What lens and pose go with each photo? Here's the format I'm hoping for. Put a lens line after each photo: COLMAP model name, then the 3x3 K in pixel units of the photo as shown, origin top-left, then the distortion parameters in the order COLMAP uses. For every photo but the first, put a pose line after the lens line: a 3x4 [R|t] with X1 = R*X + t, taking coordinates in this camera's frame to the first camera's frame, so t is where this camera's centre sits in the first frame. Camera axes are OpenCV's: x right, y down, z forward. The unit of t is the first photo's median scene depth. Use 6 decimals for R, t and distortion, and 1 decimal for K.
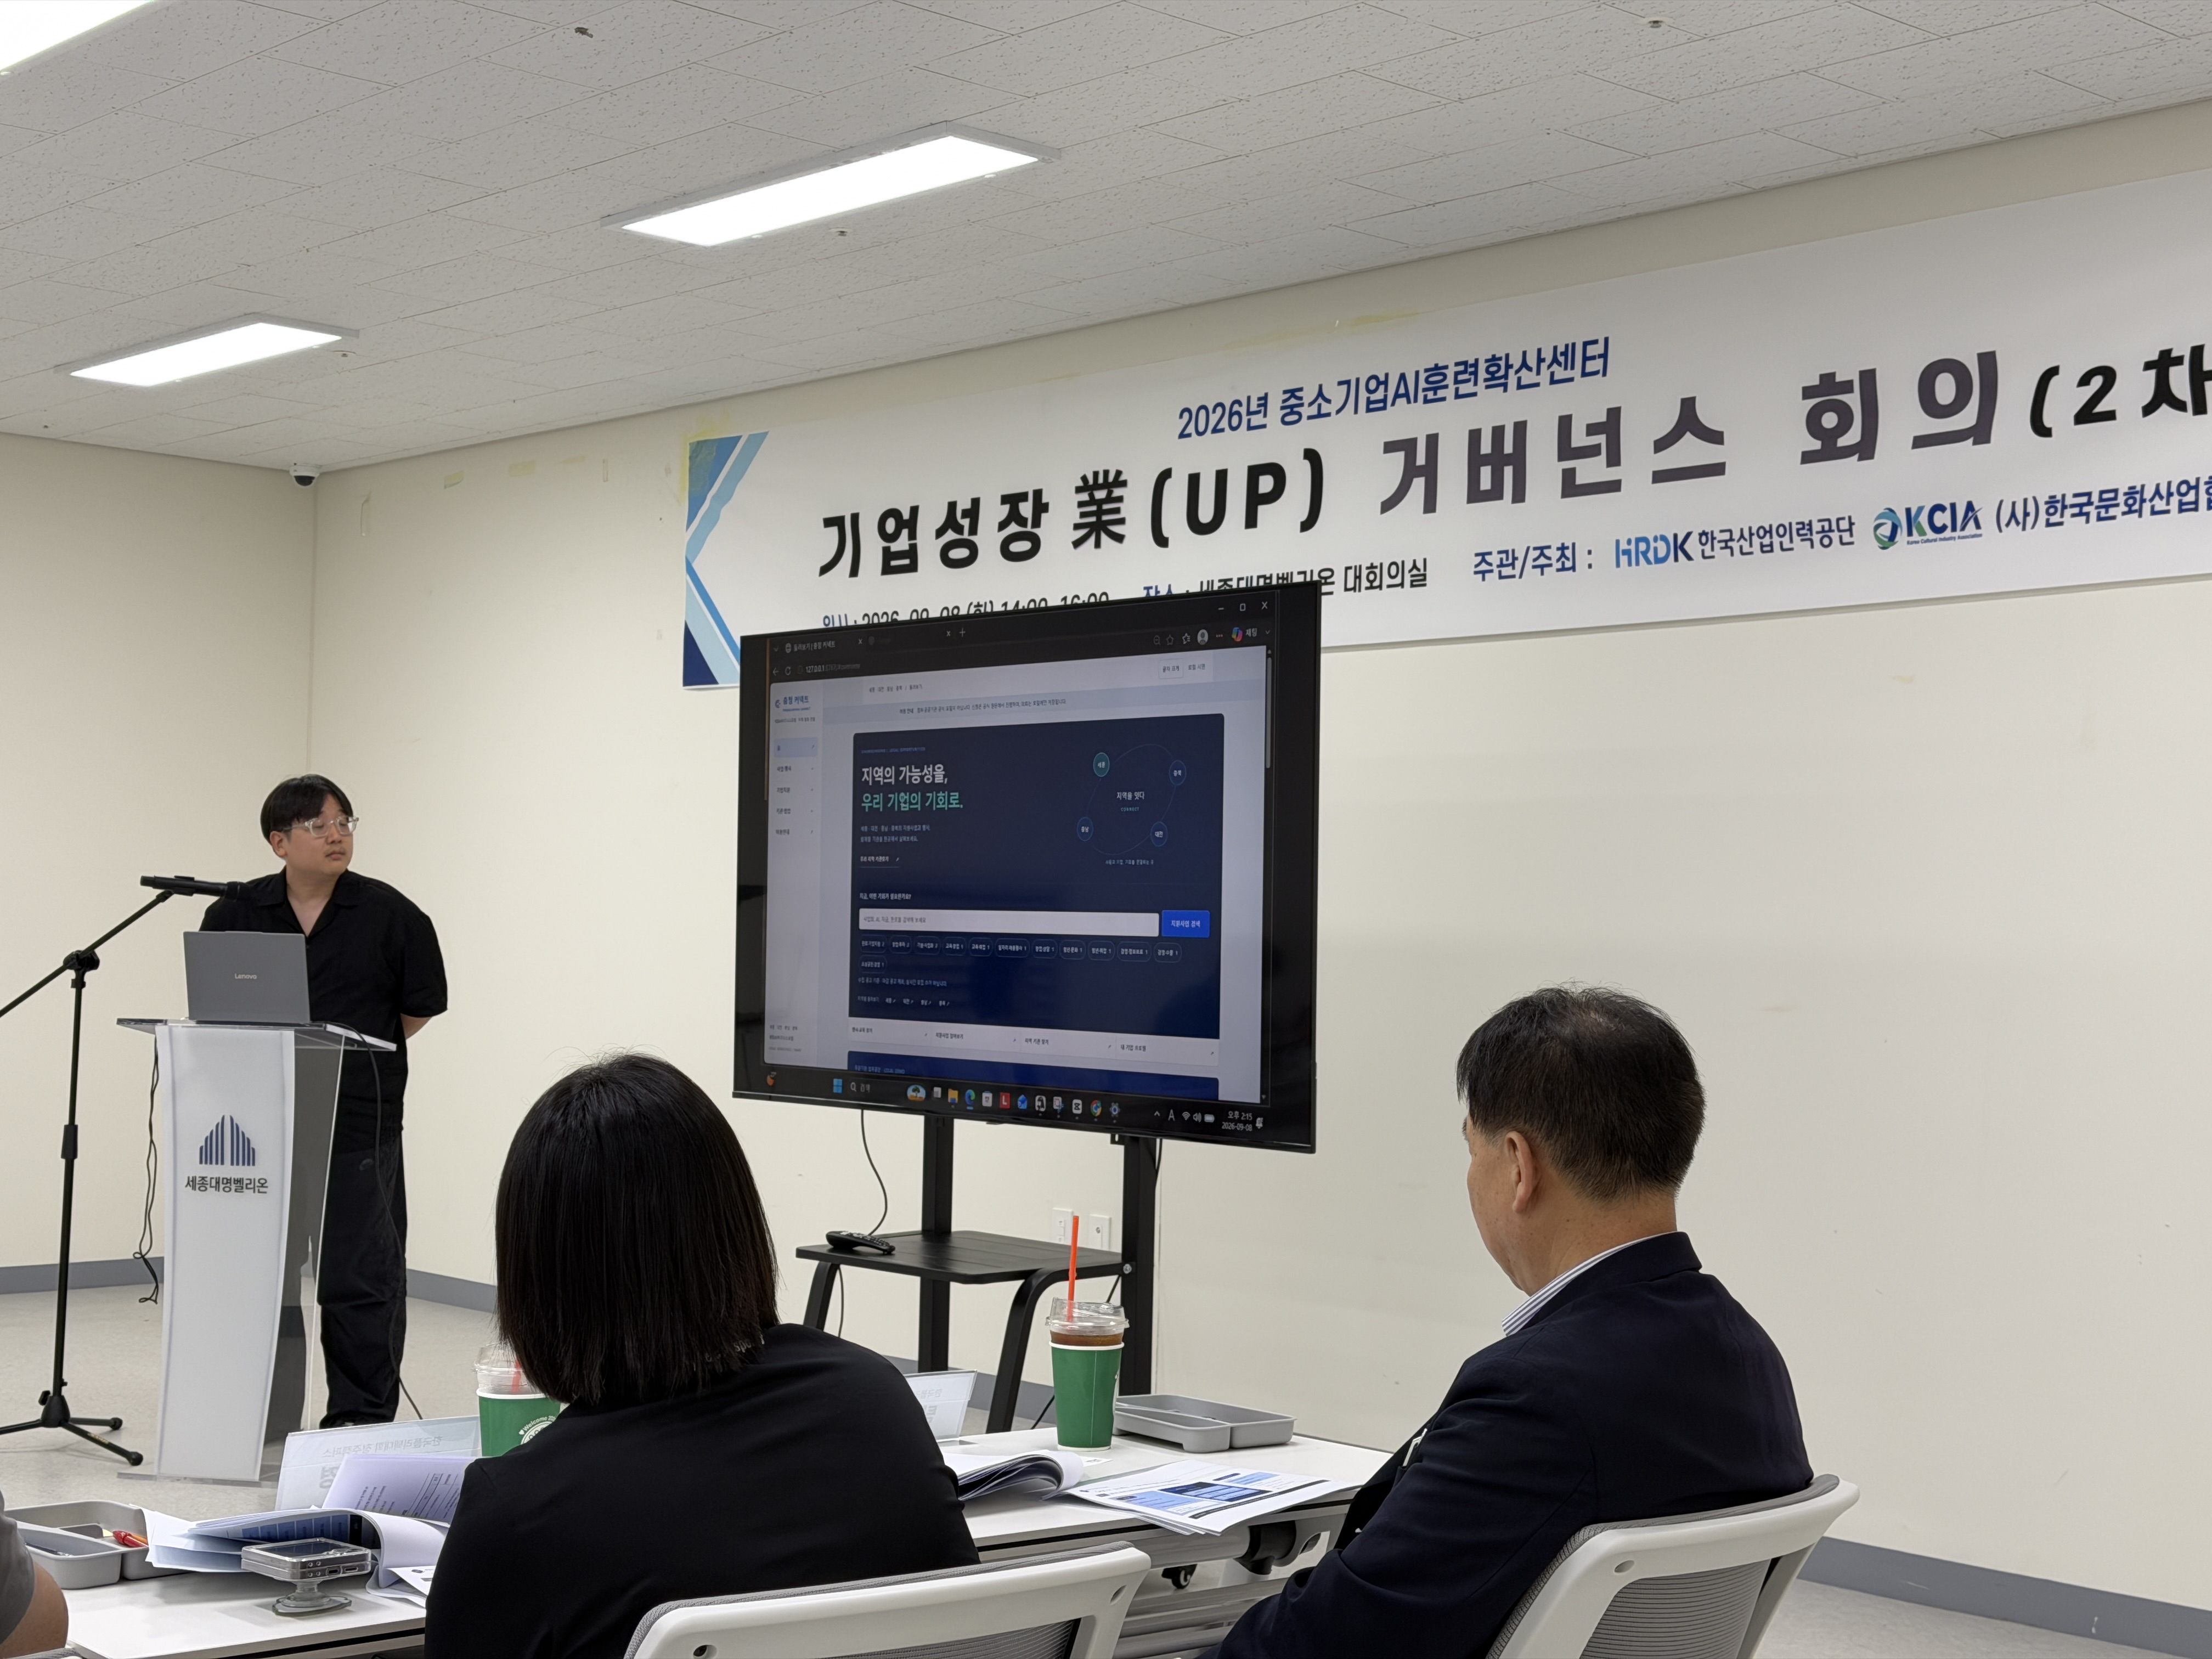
lens RADIAL K [[3137.4, 0, 1107.8], [0, 3137.4, 832.6], [0, 0, 1]] dist [0.135563, 0.000000]
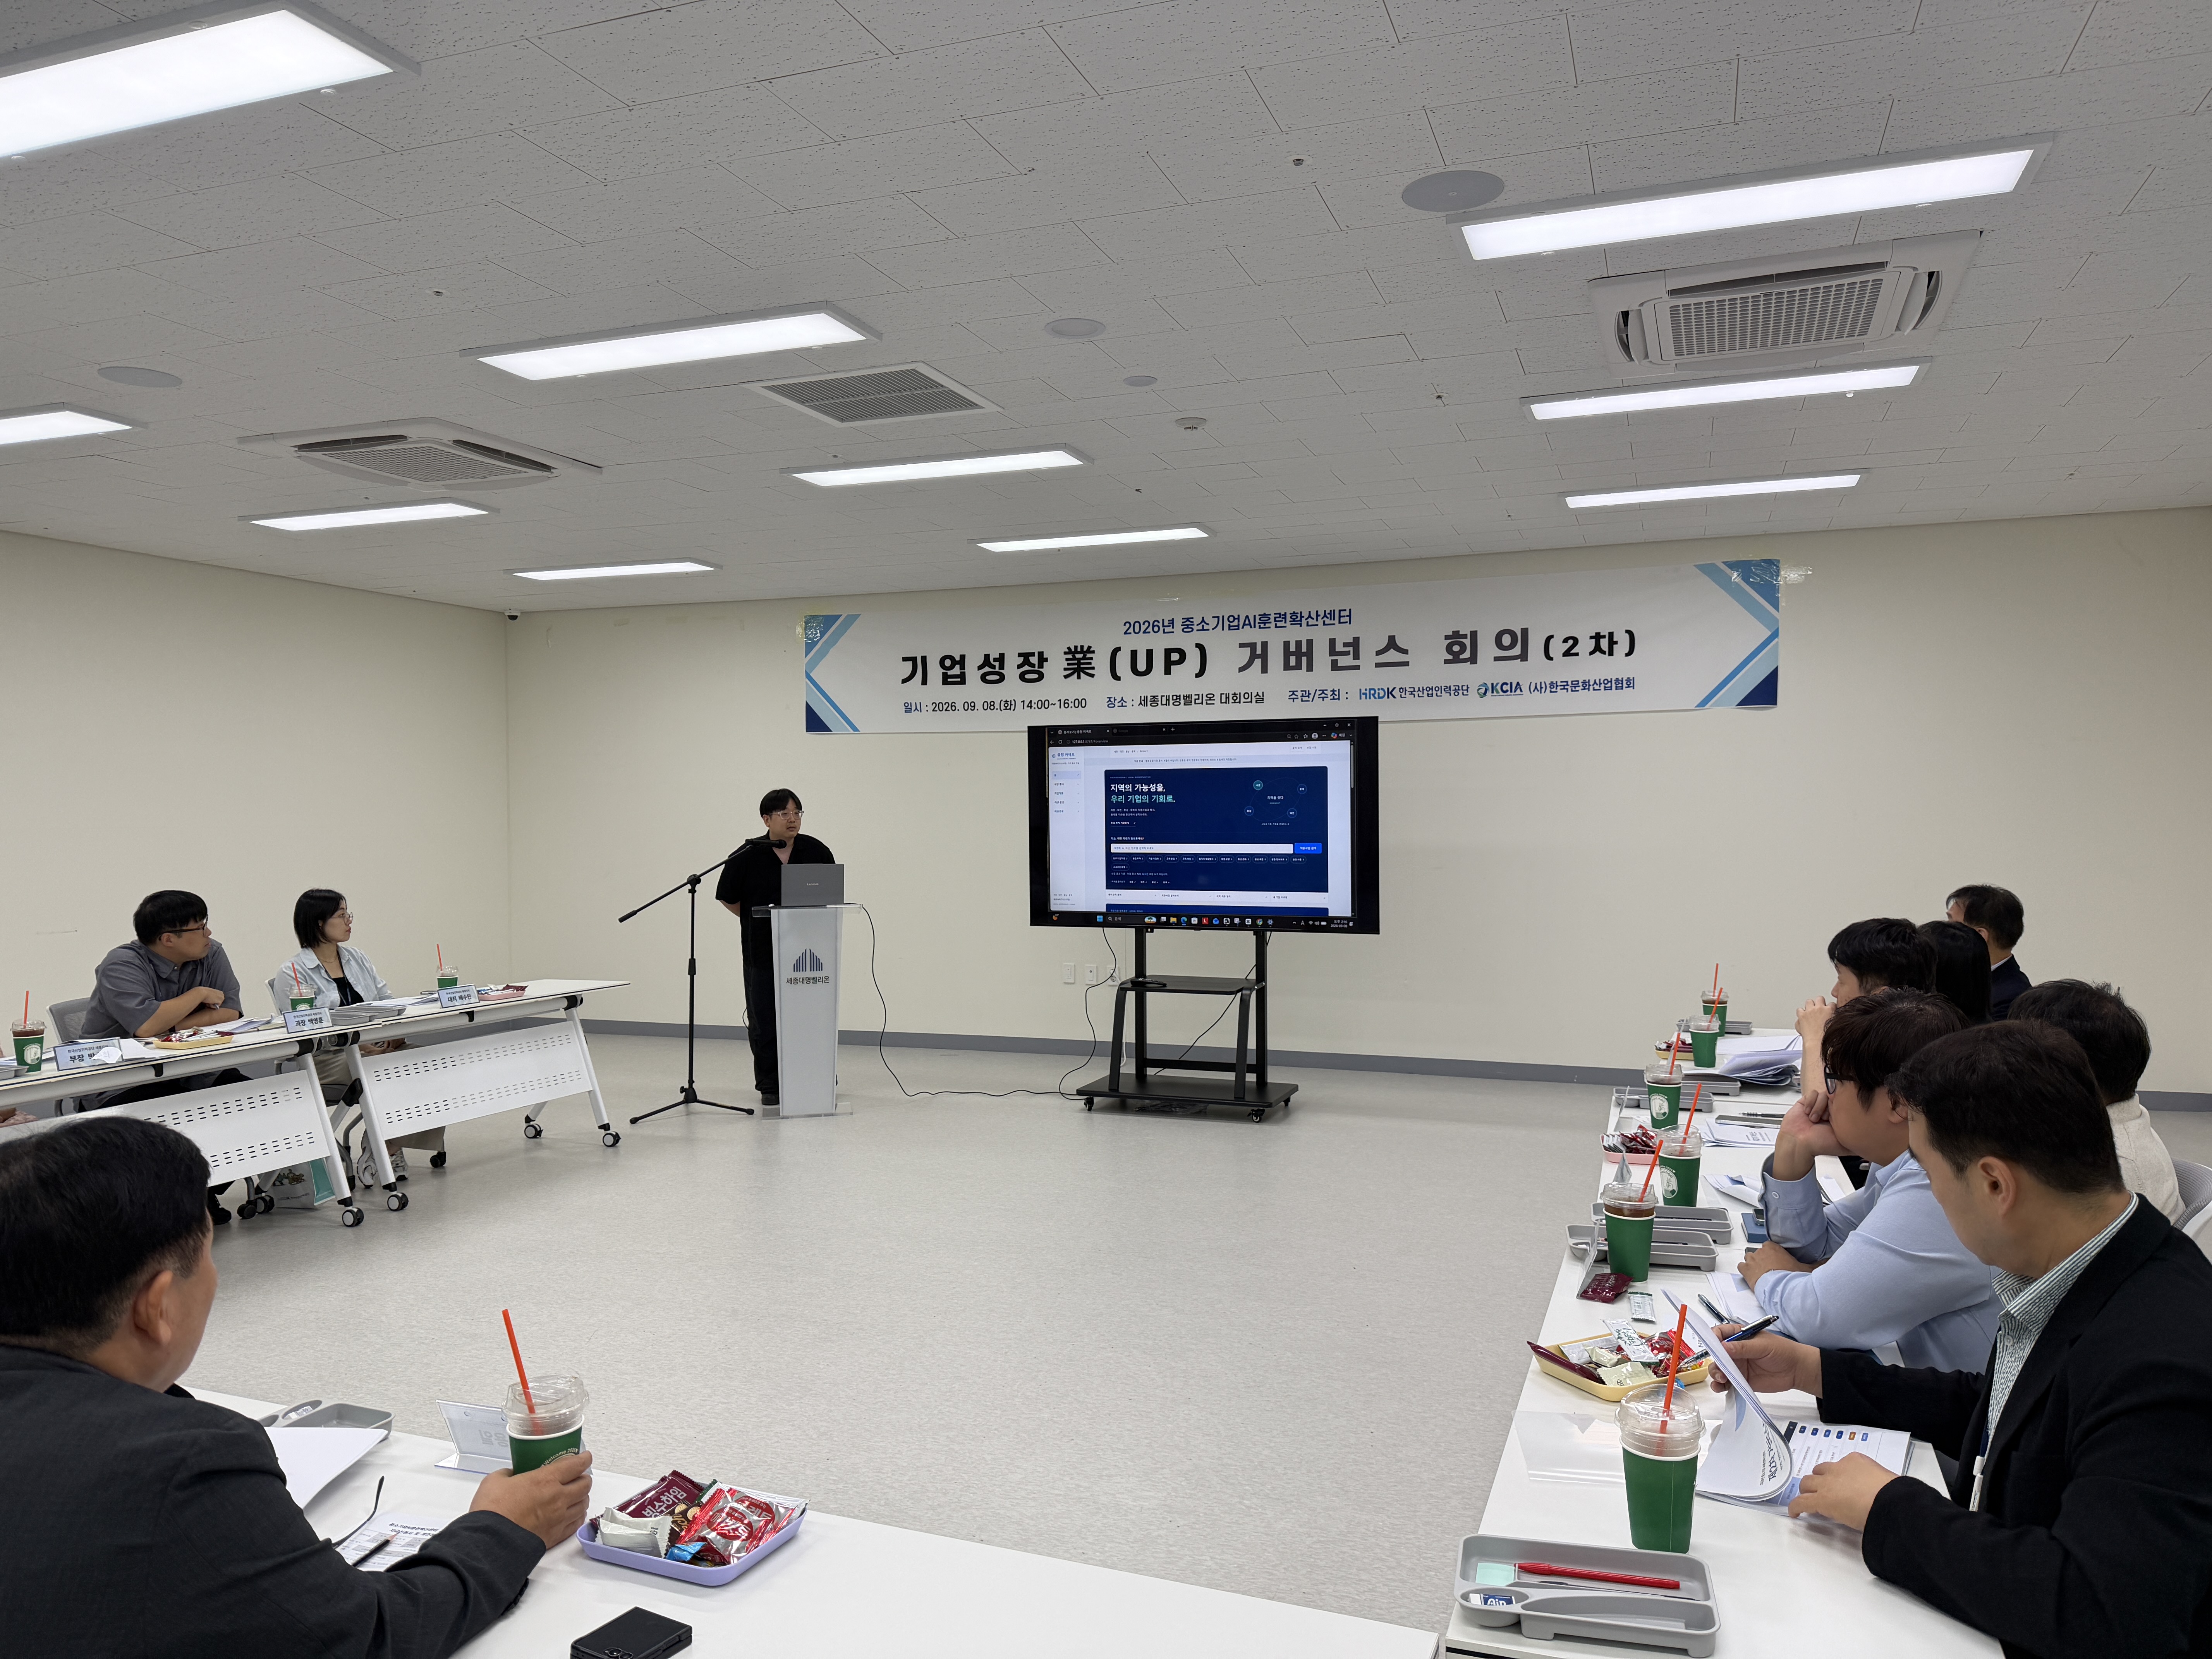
lens RADIAL K [[1570.8, 0, 1122.7], [0, 1570.8, 829.9], [0, 0, 1]] dist [0.136835, -0.048500]
pose [[0.877892, -0.036745, 0.477448, -0.615815], [0.011600, 0.998391, 0.055509, -0.050379], [-0.478719, -0.043193, 0.876905, -0.043160]]
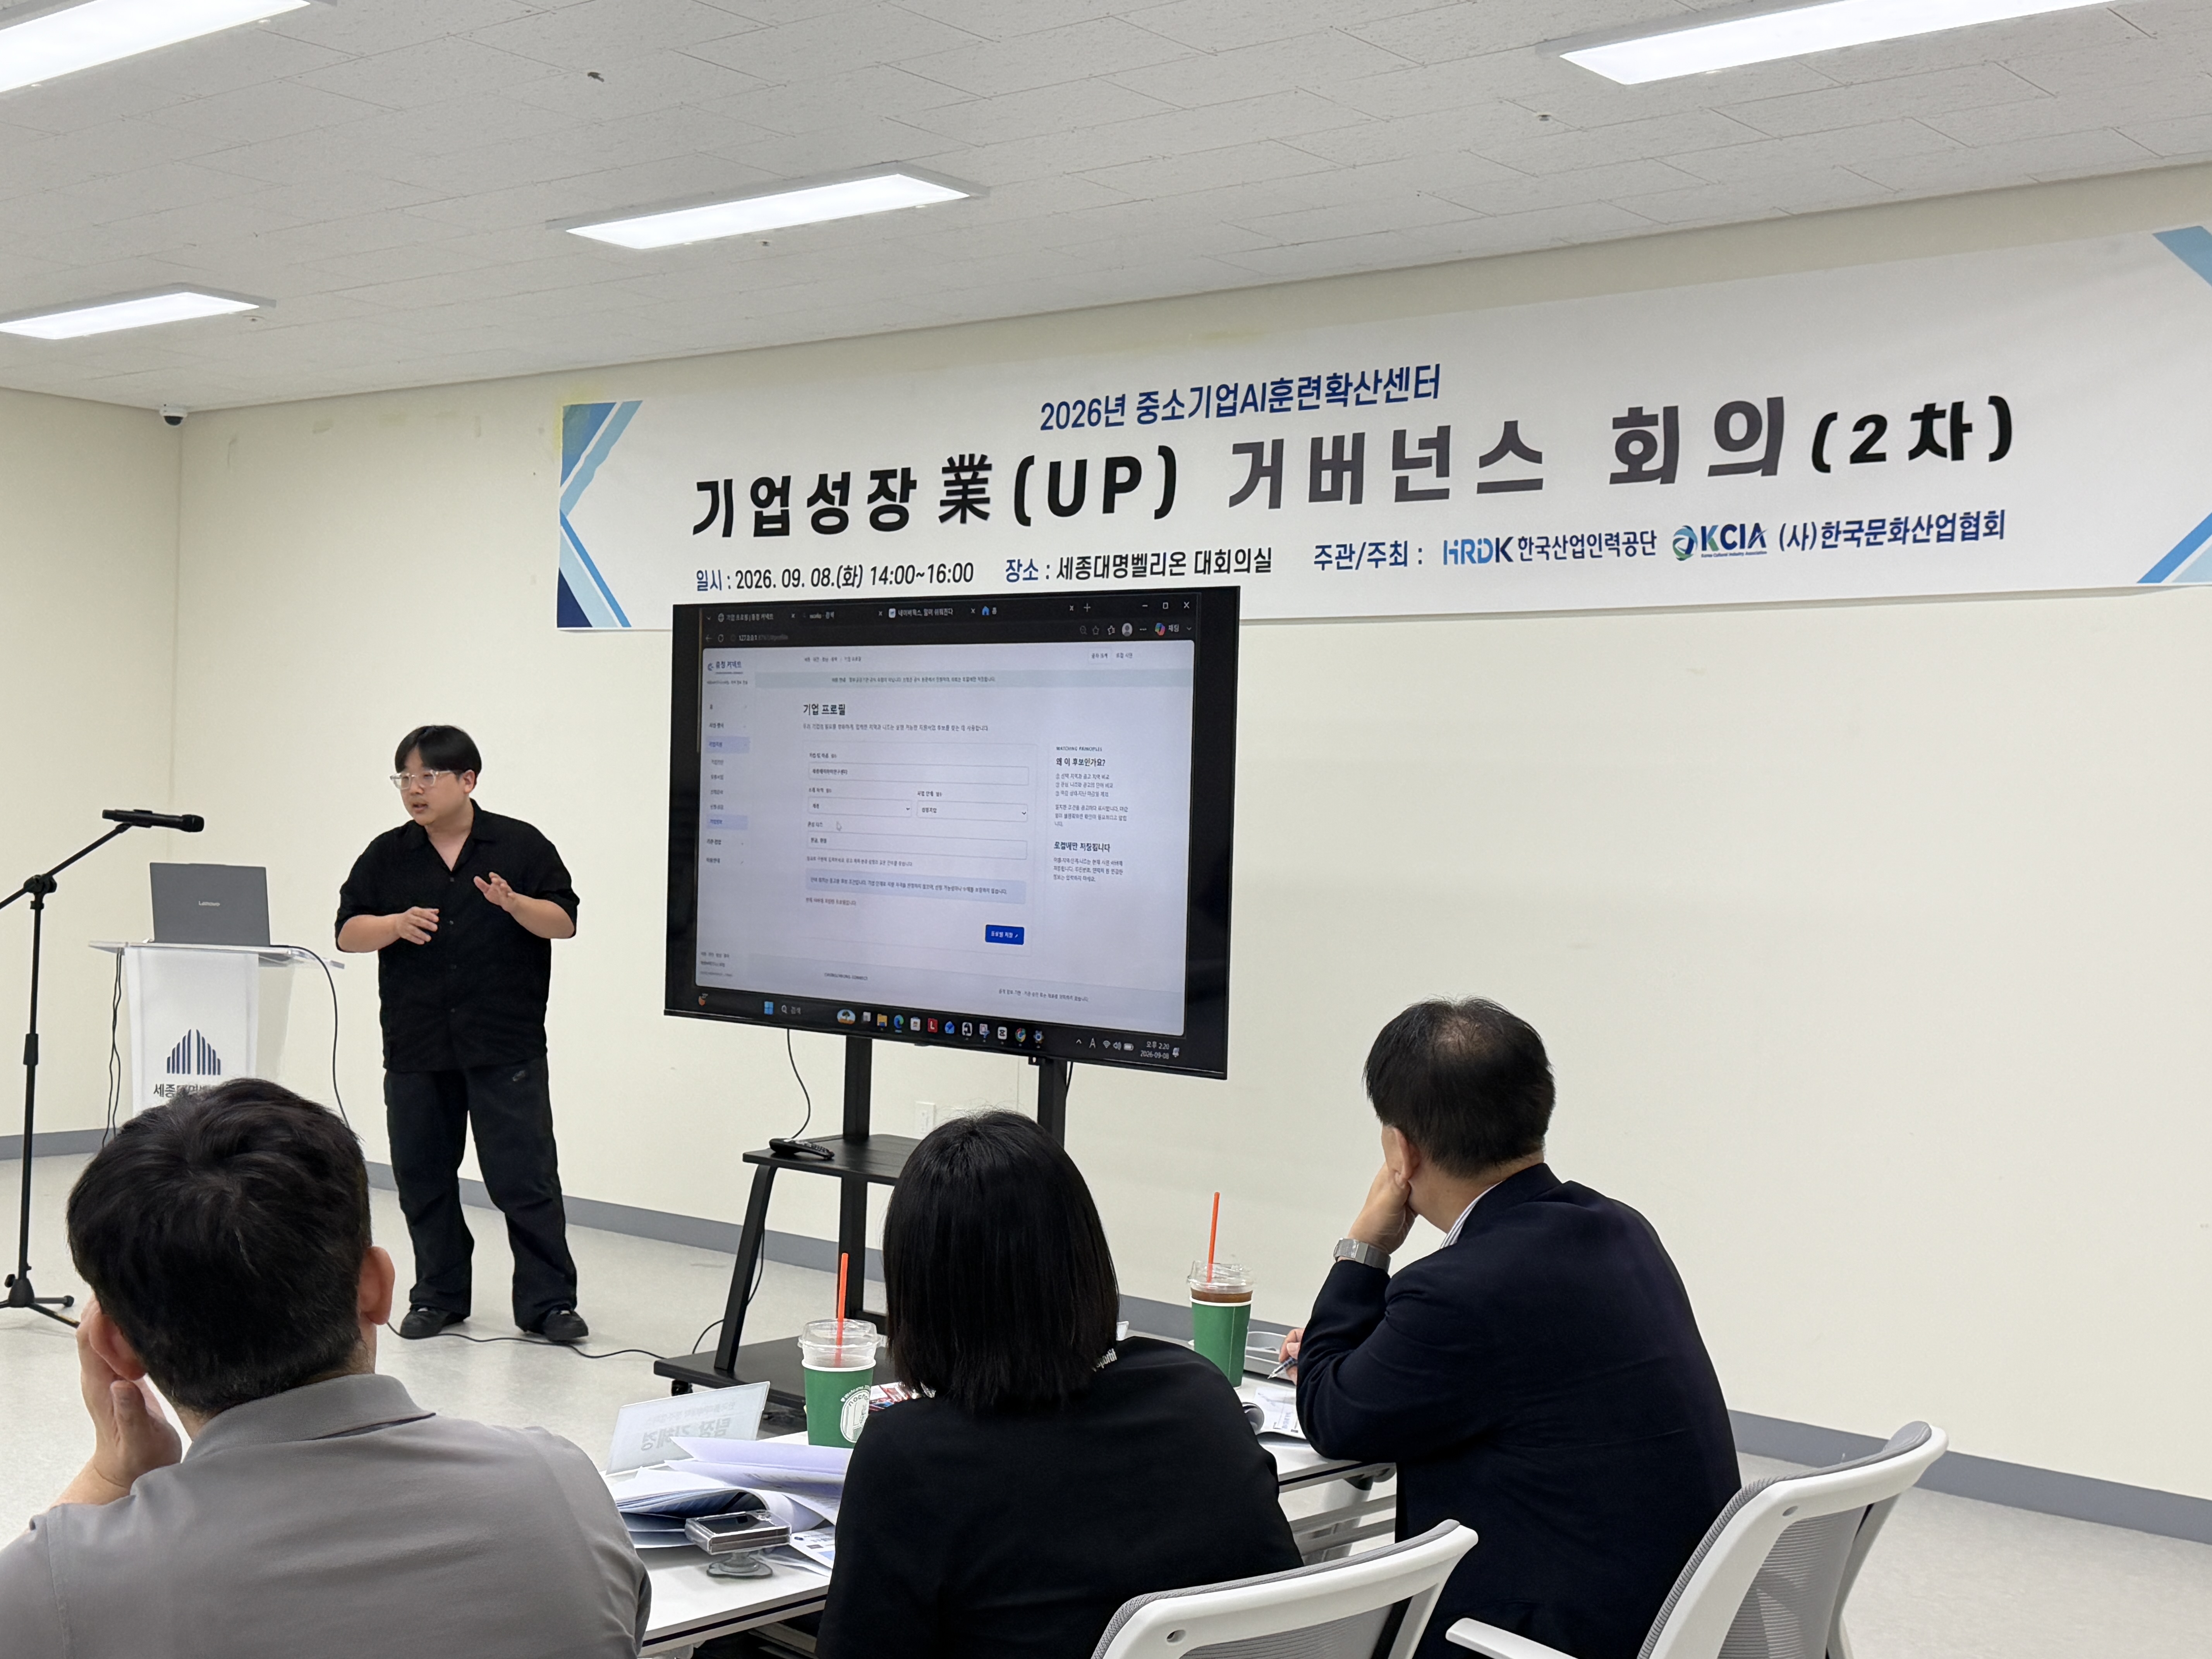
lens RADIAL K [[2756.0, 0, 1135.5], [0, 2756.0, 860.6], [0, 0, 1]] dist [0.128546, 0.000000]
pose [[0.990734, 0.007366, 0.135616, -0.087881], [-0.014985, 0.998360, 0.055250, -0.028941], [-0.134986, -0.056770, 0.989220, -0.003133]]
